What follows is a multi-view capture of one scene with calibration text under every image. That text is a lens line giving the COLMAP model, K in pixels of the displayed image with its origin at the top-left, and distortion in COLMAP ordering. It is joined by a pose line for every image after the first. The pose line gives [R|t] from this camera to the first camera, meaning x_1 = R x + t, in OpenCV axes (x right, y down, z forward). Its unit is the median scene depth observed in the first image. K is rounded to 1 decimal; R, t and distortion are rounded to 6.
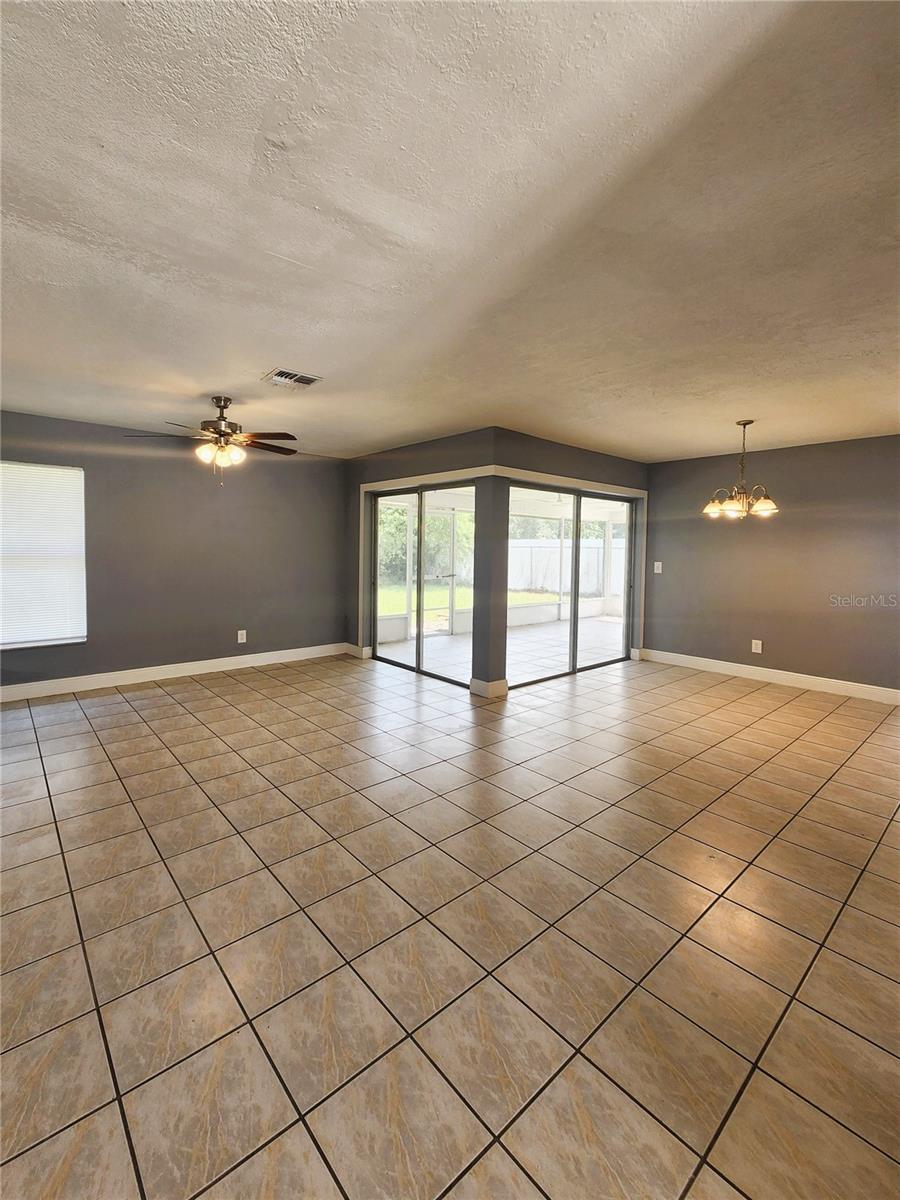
lens RADIAL K [[506.1, 0, 447.1], [0, 506.1, 615.4], [0, 0, 1]] dist [-0.000586, -0.000373]
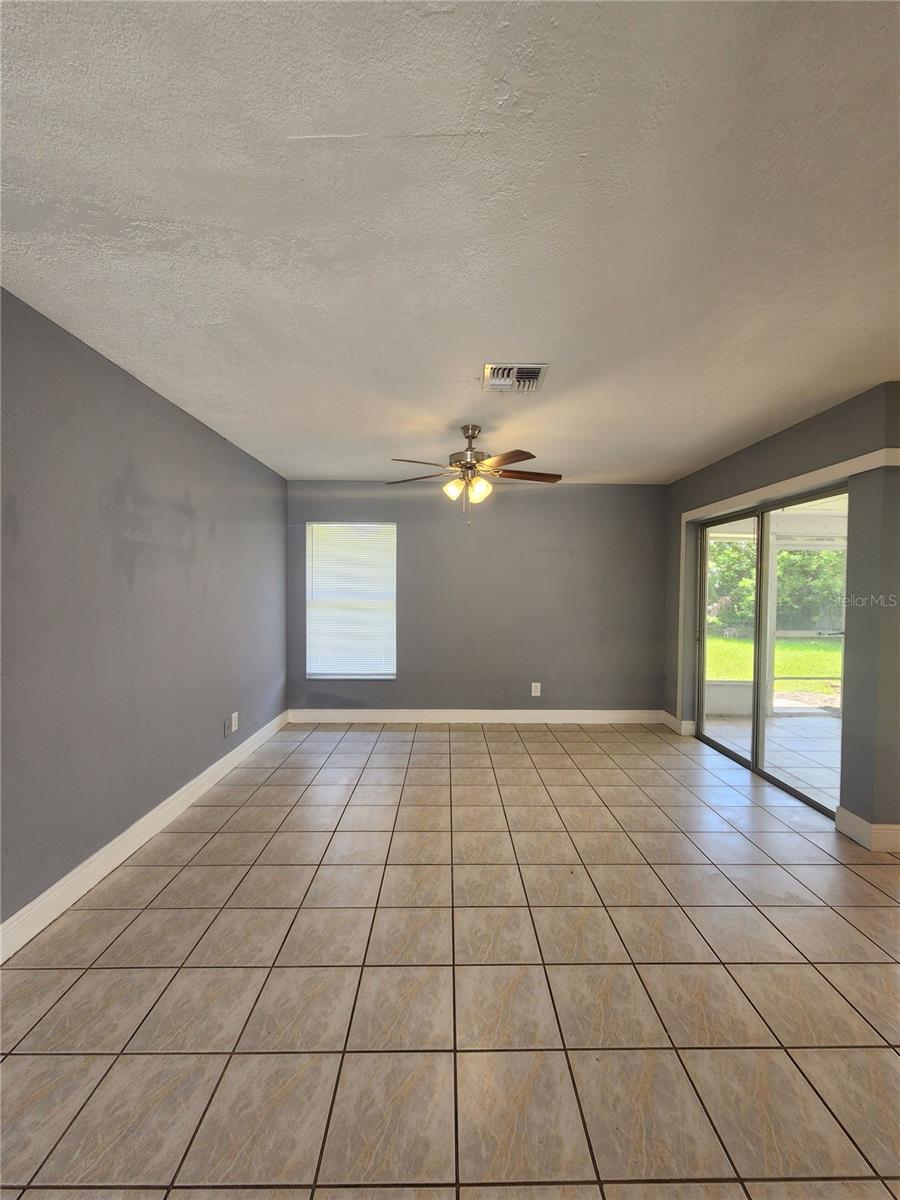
lens RADIAL K [[506.1, 0, 447.1], [0, 506.1, 615.4], [0, 0, 1]] dist [-0.000586, -0.000373]
pose [[0.762659, 0.024165, -0.646349, 0.063588], [-0.083485, 0.994620, -0.061322, -0.021831], [0.641391, 0.100728, 0.760573, 0.183870]]
